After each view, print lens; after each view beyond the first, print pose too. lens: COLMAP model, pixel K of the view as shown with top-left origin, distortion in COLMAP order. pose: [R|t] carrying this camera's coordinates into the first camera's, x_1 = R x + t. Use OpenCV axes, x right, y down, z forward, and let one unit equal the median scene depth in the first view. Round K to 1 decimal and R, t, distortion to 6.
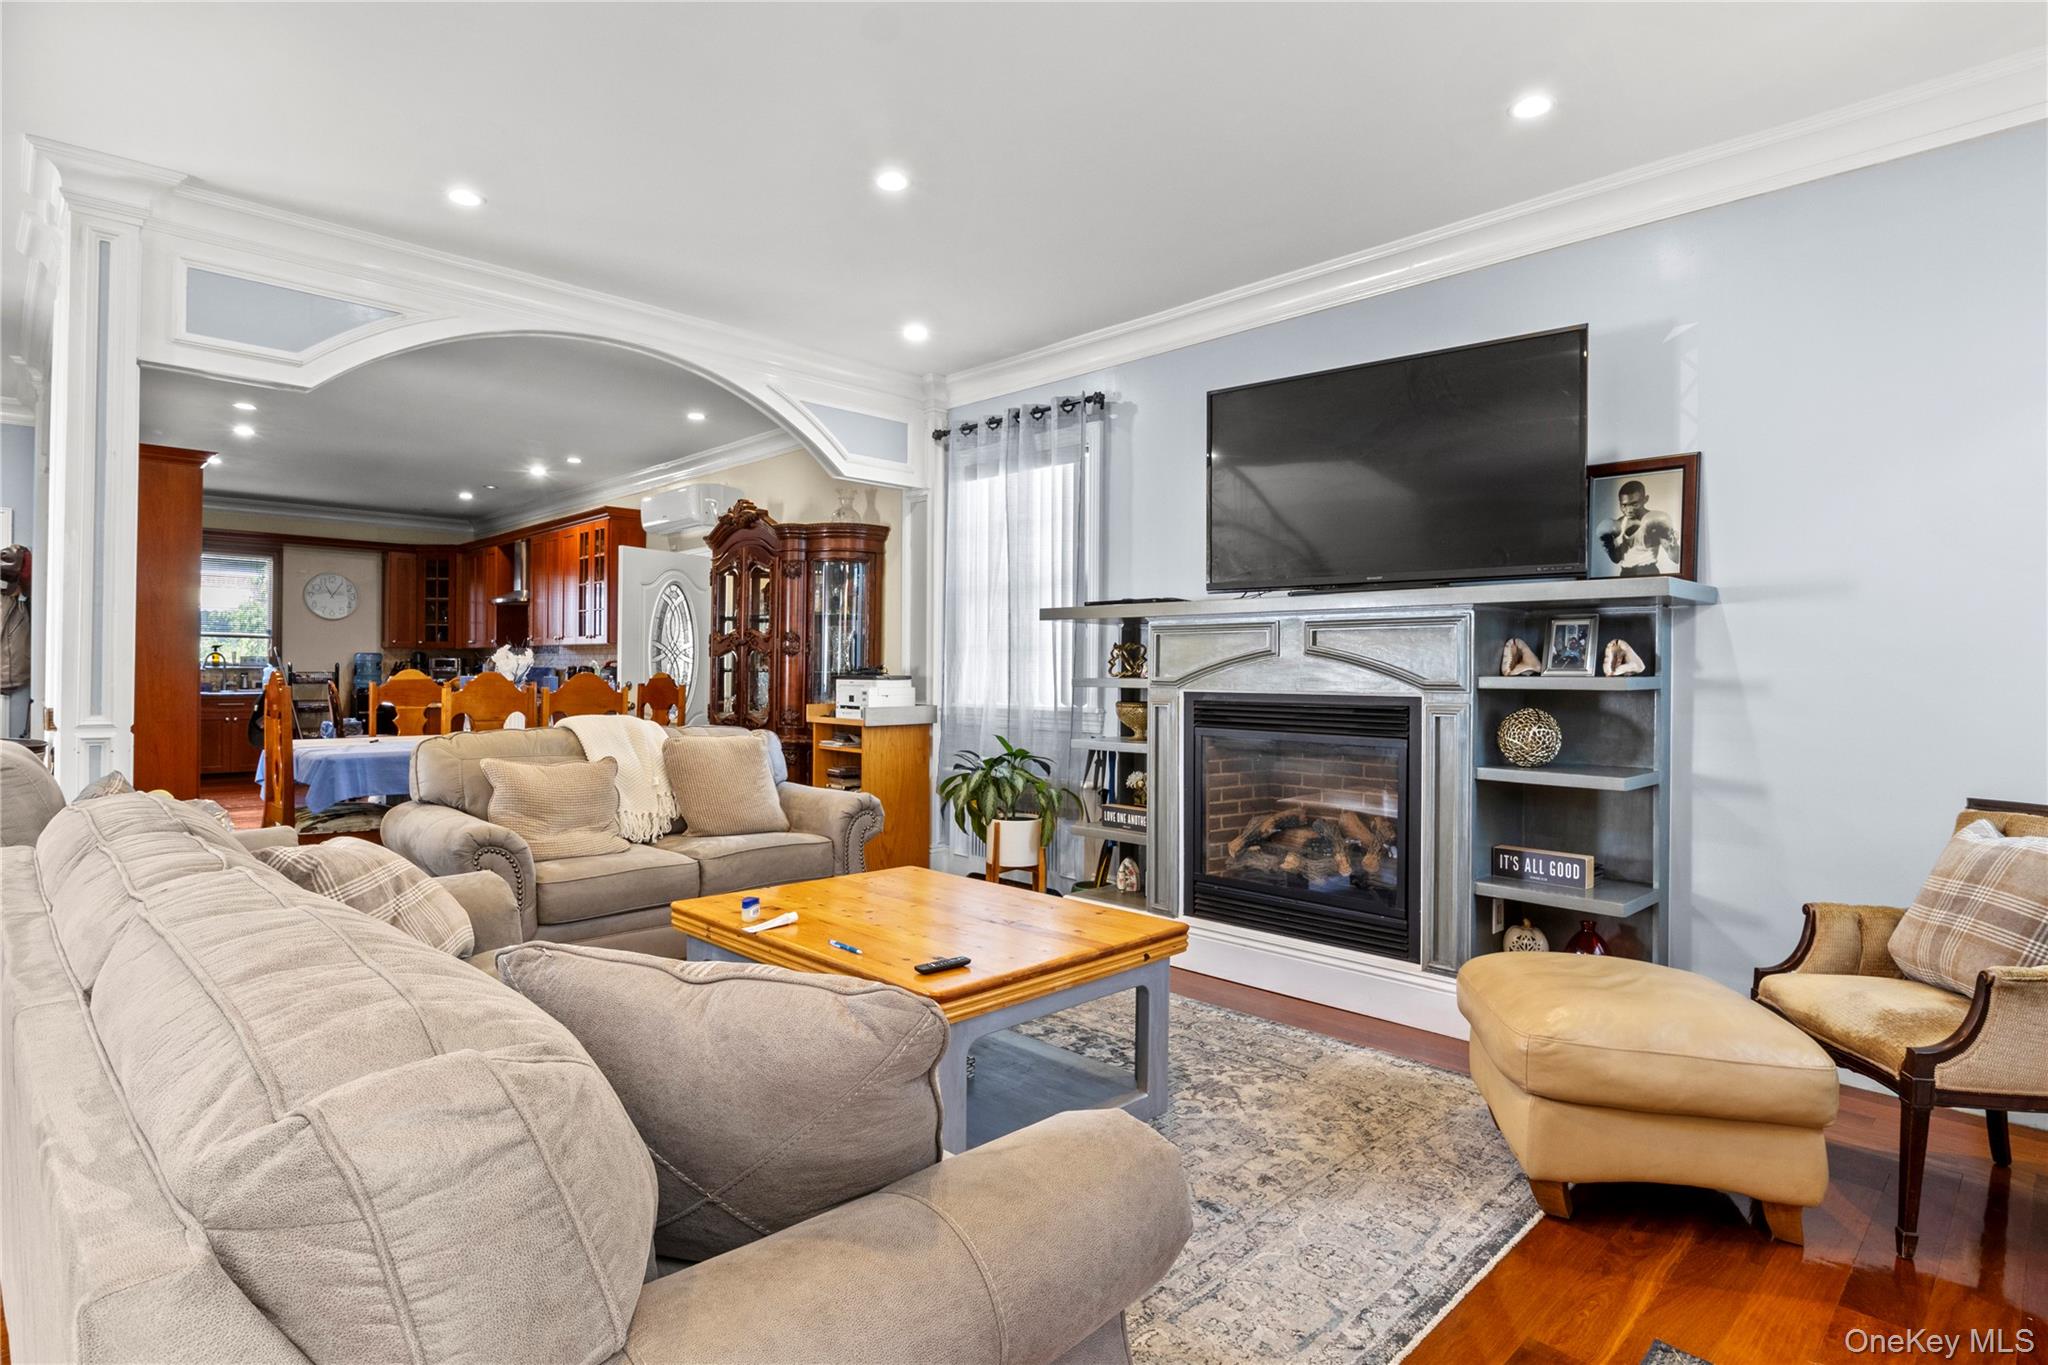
lens RADIAL K [[1043.0, 0, 1029.0], [0, 1043.0, 658.6], [0, 0, 1]] dist [-0.001757, -0.000606]
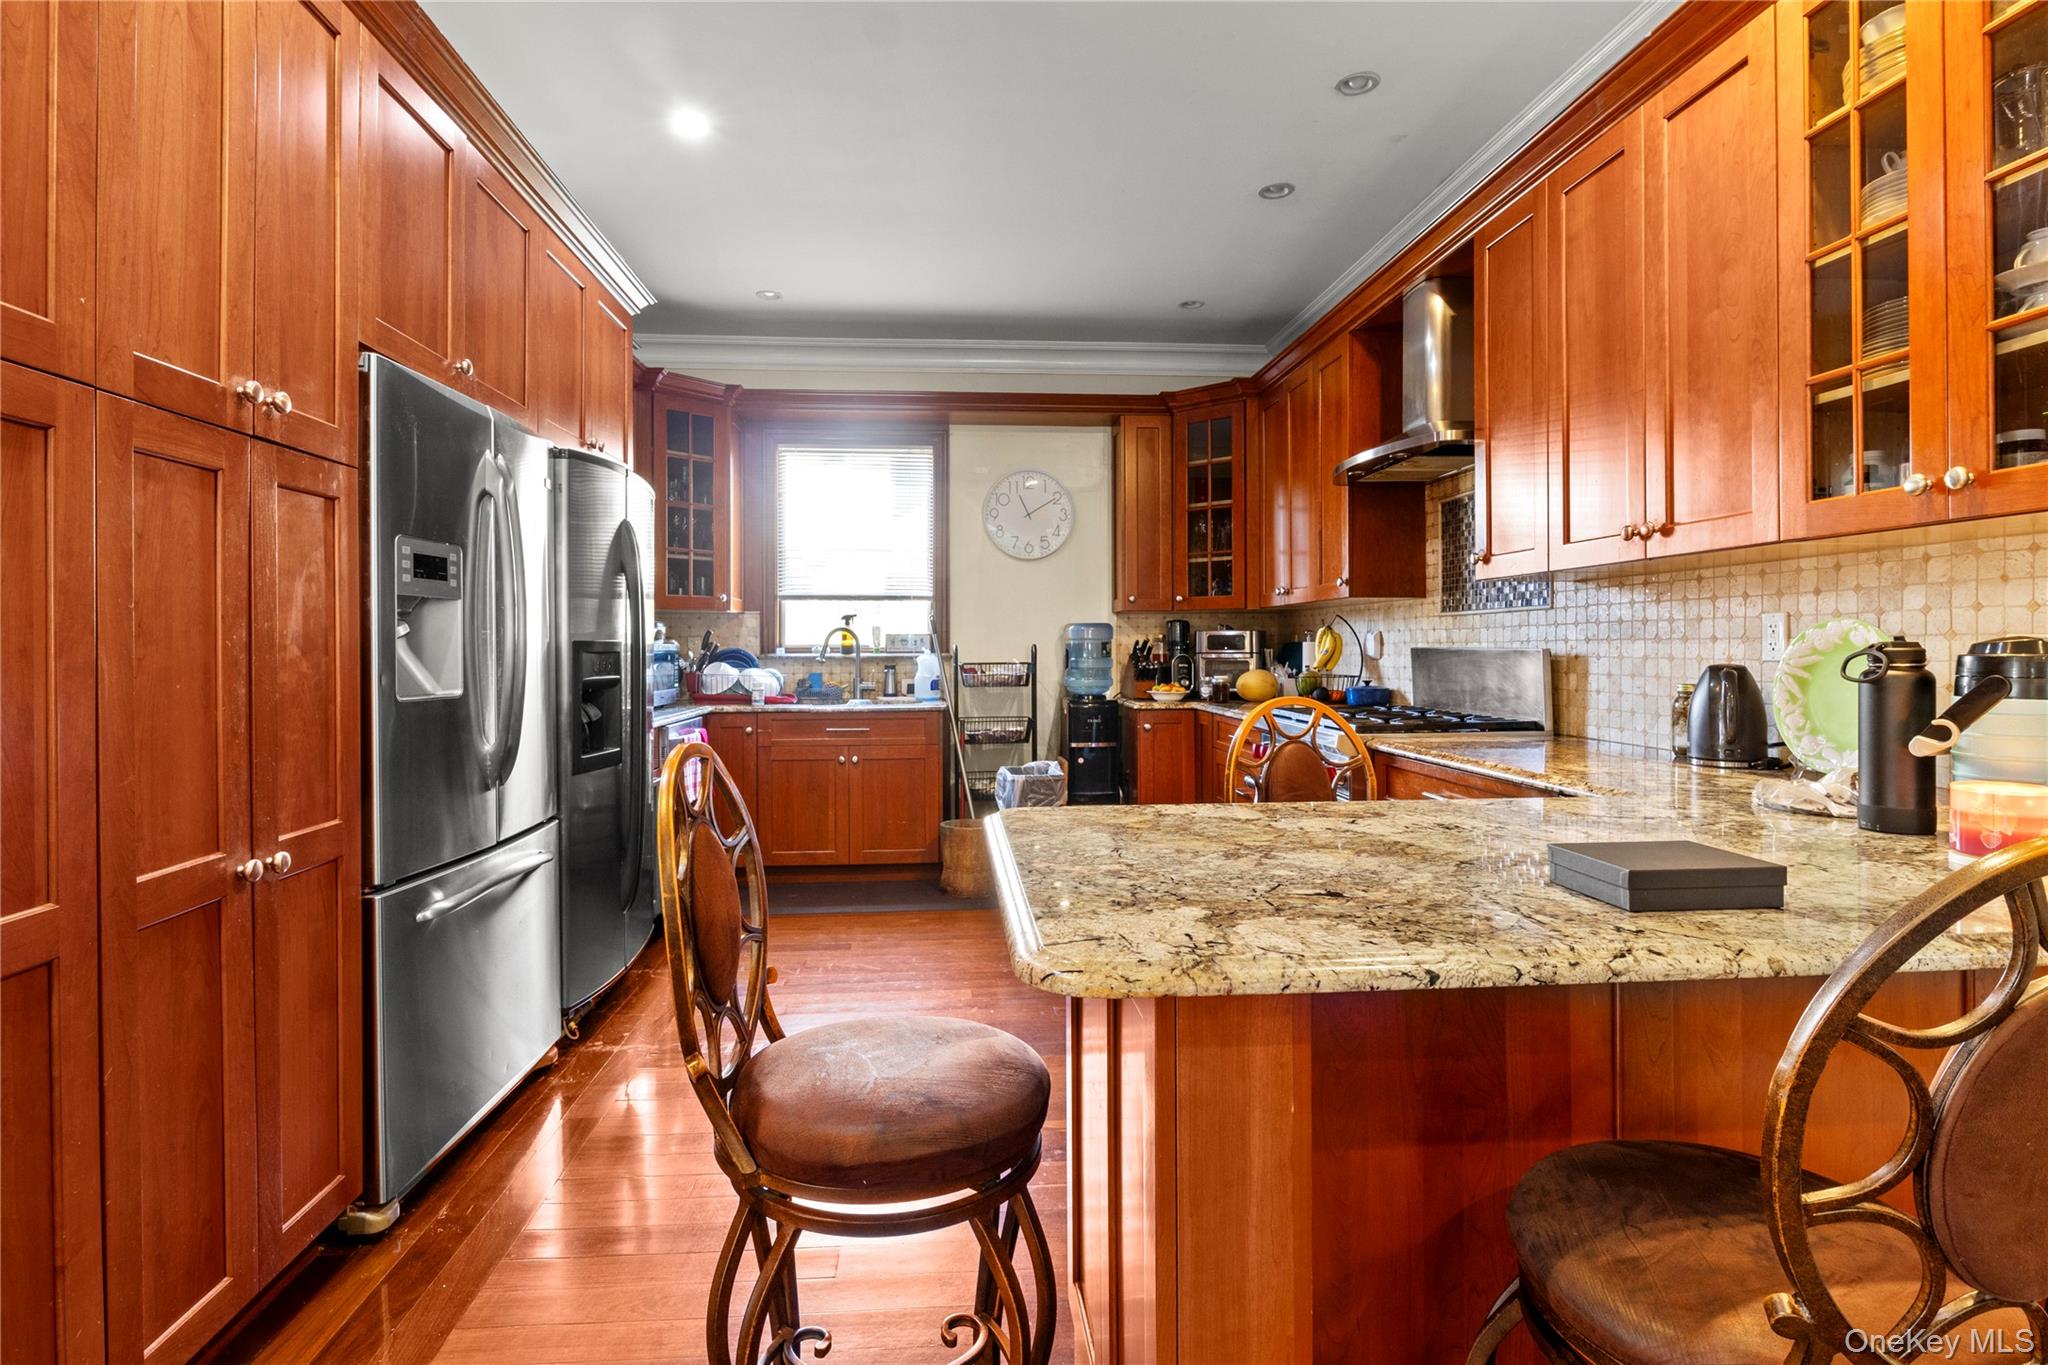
lens RADIAL K [[1043.0, 0, 1029.0], [0, 1043.0, 658.6], [0, 0, 1]] dist [-0.001757, -0.000606]
pose [[0.763071, -0.002234, -0.646310, -0.335025], [0.016189, 0.999746, 0.015659, 0.002802], [0.646111, -0.022412, 0.762914, 0.602262]]
